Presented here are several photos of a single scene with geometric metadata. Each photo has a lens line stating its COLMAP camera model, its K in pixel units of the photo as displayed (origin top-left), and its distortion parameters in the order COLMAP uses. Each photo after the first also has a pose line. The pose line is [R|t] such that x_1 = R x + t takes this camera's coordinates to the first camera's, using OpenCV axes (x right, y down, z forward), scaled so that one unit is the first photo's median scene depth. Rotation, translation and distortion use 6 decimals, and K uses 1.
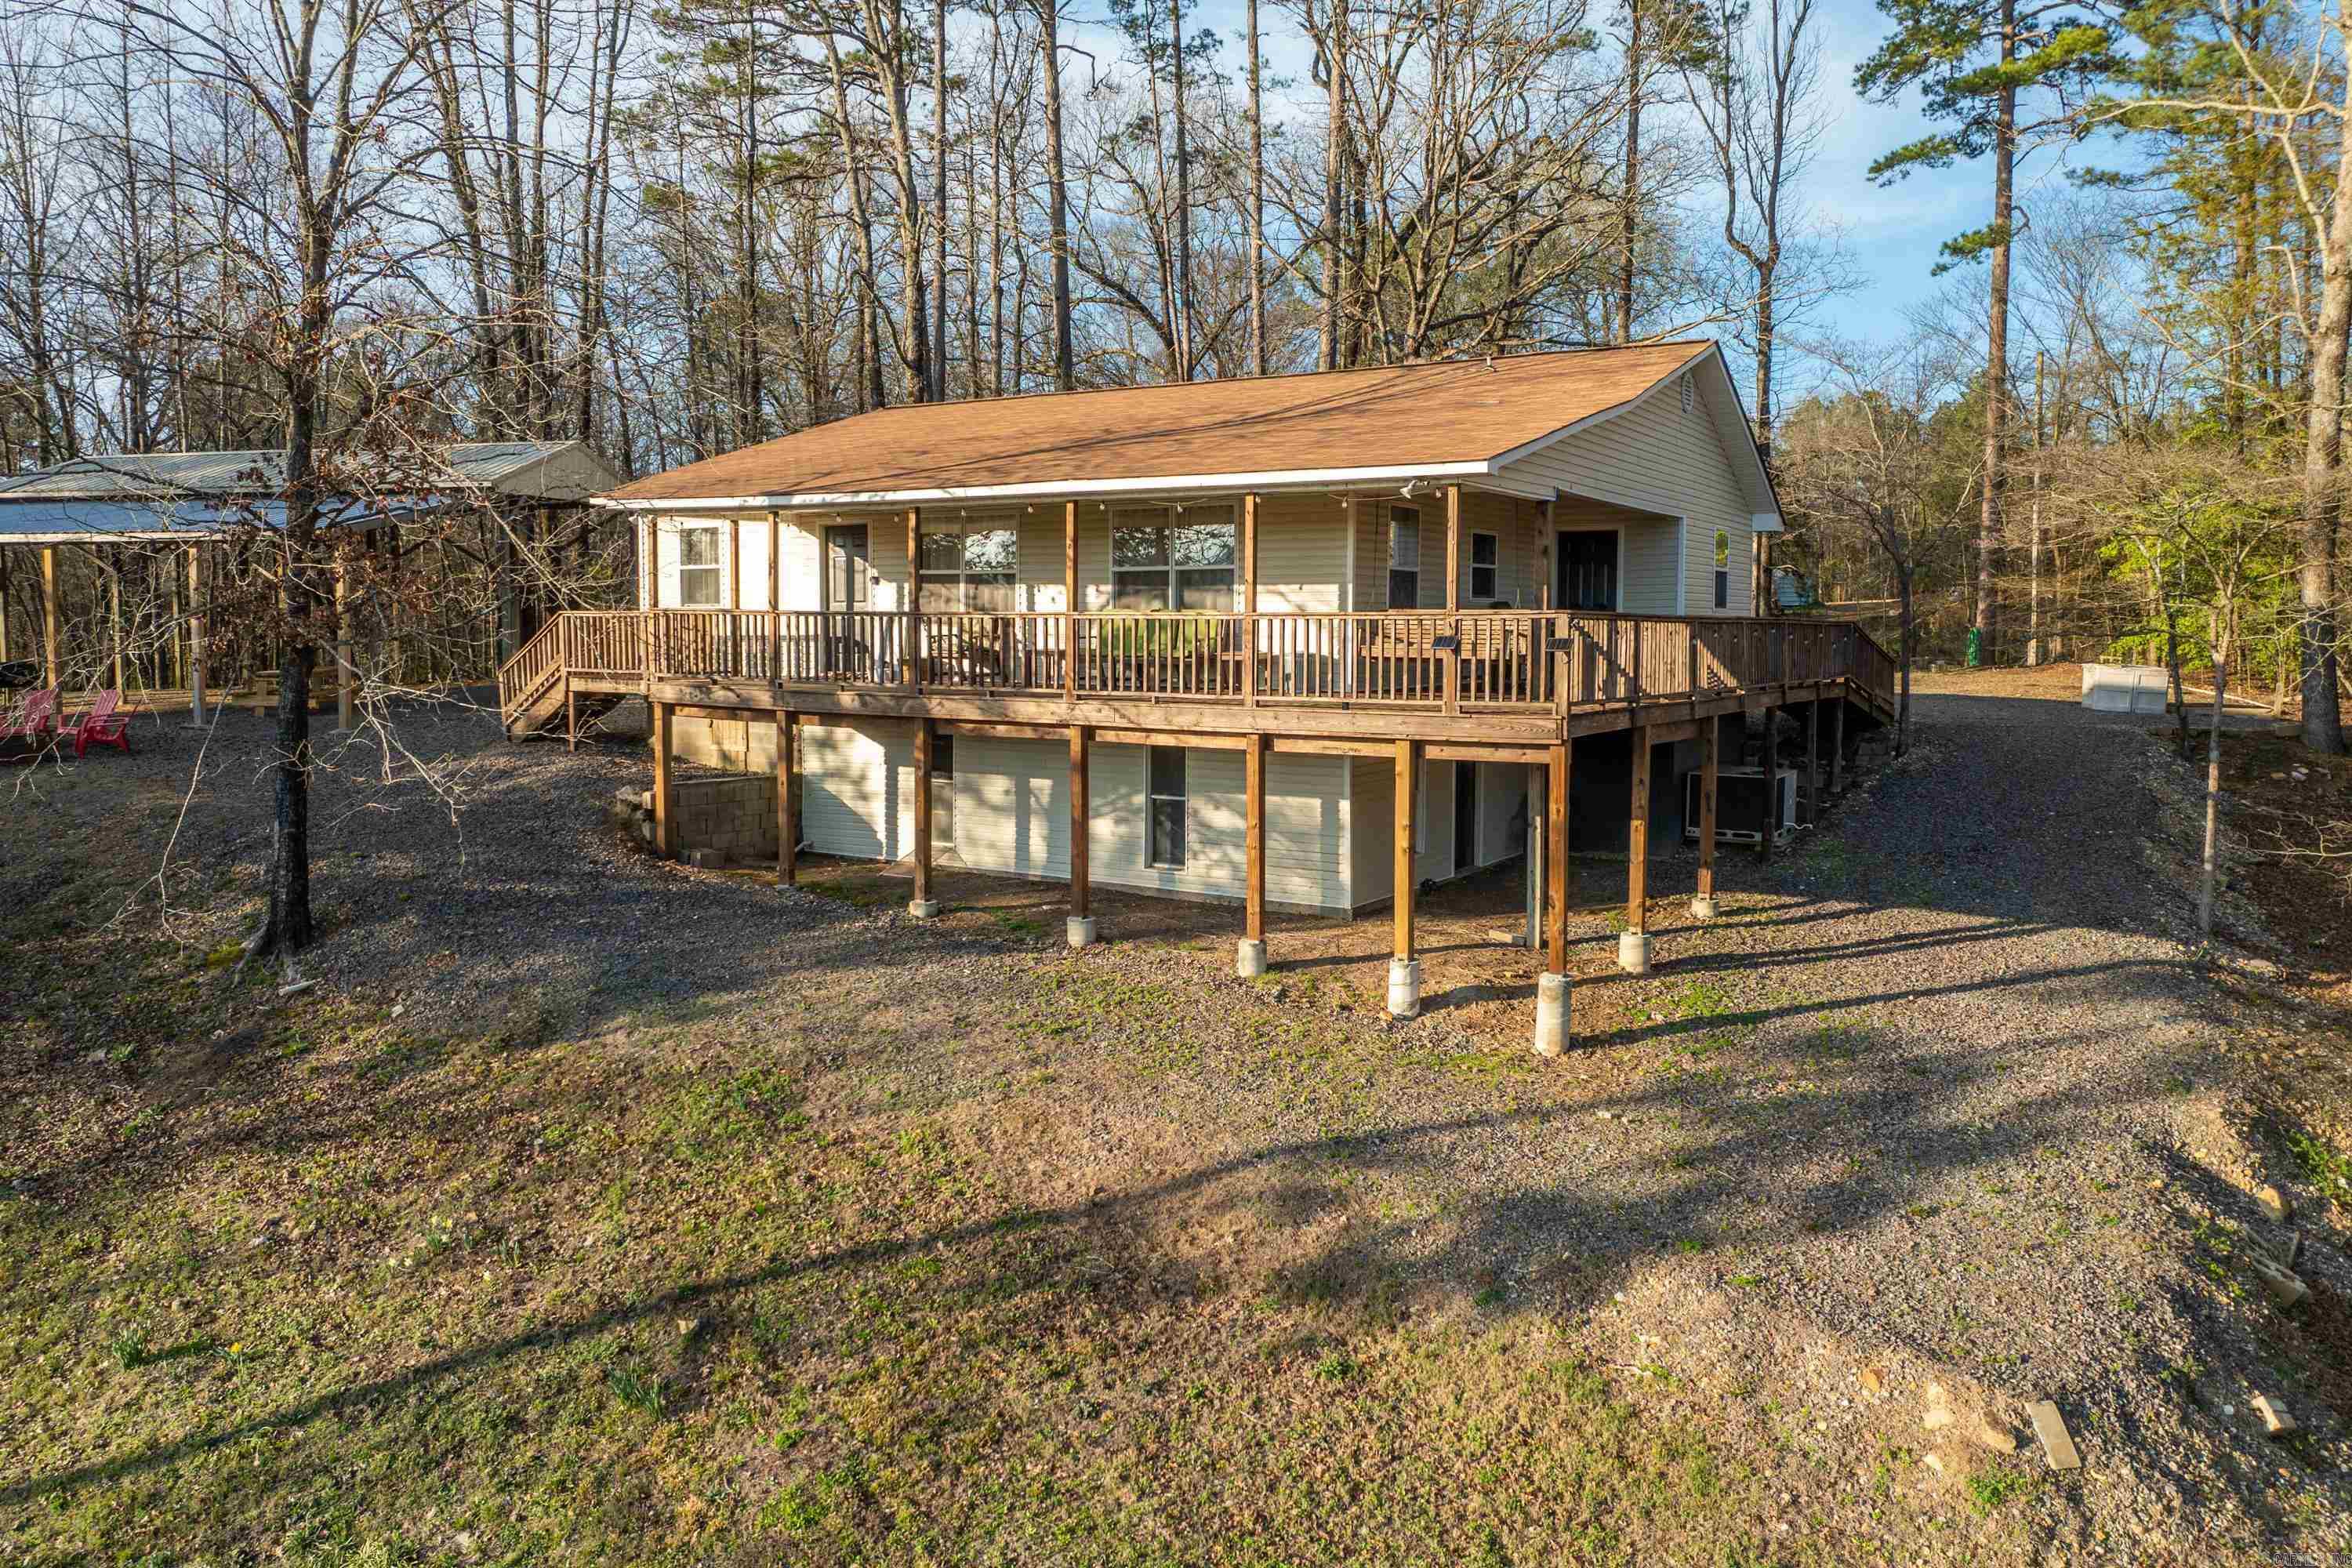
lens RADIAL K [[1691.4, 0, 1185.9], [0, 1691.4, 777.8], [0, 0, 1]] dist [-0.056146, 0.031479]
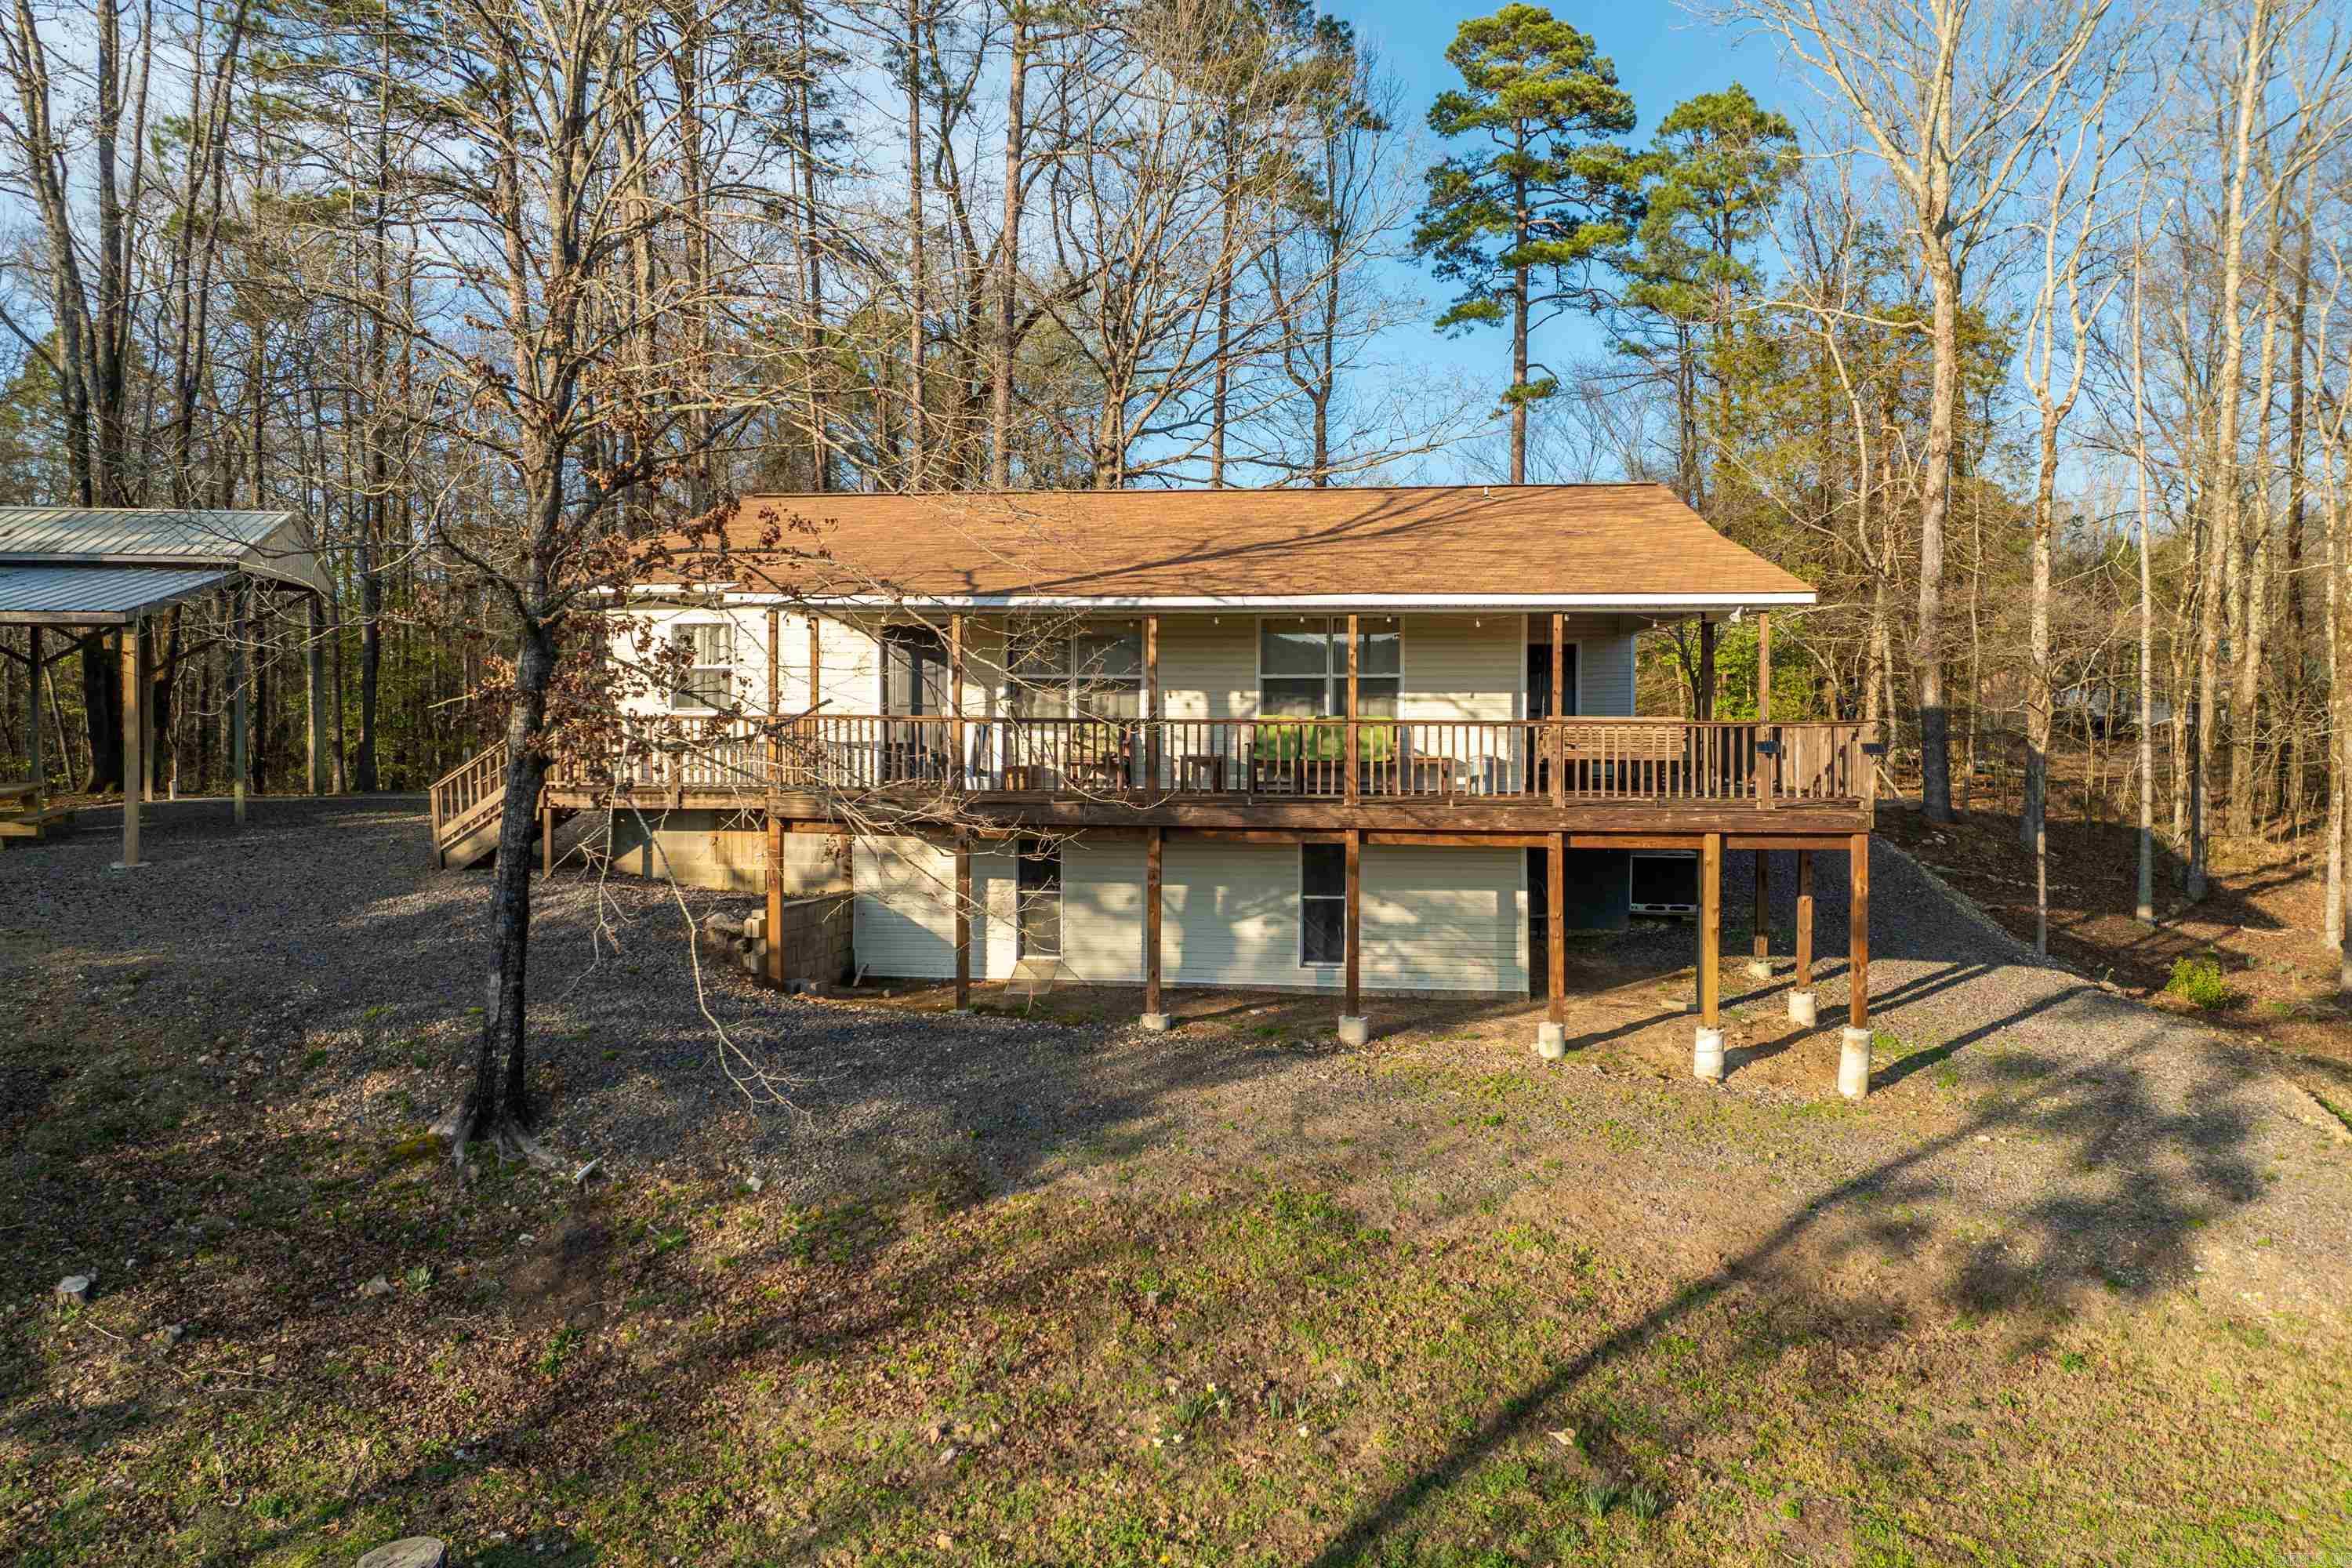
lens RADIAL K [[1691.4, 0, 1189.6], [0, 1691.4, 790.8], [0, 0, 1]] dist [-0.056146, 0.031479]
pose [[0.907588, -0.020293, 0.419371, -0.508514], [0.039843, 0.998486, -0.037912, -0.016746], [-0.417967, 0.051117, 0.907023, 0.091488]]
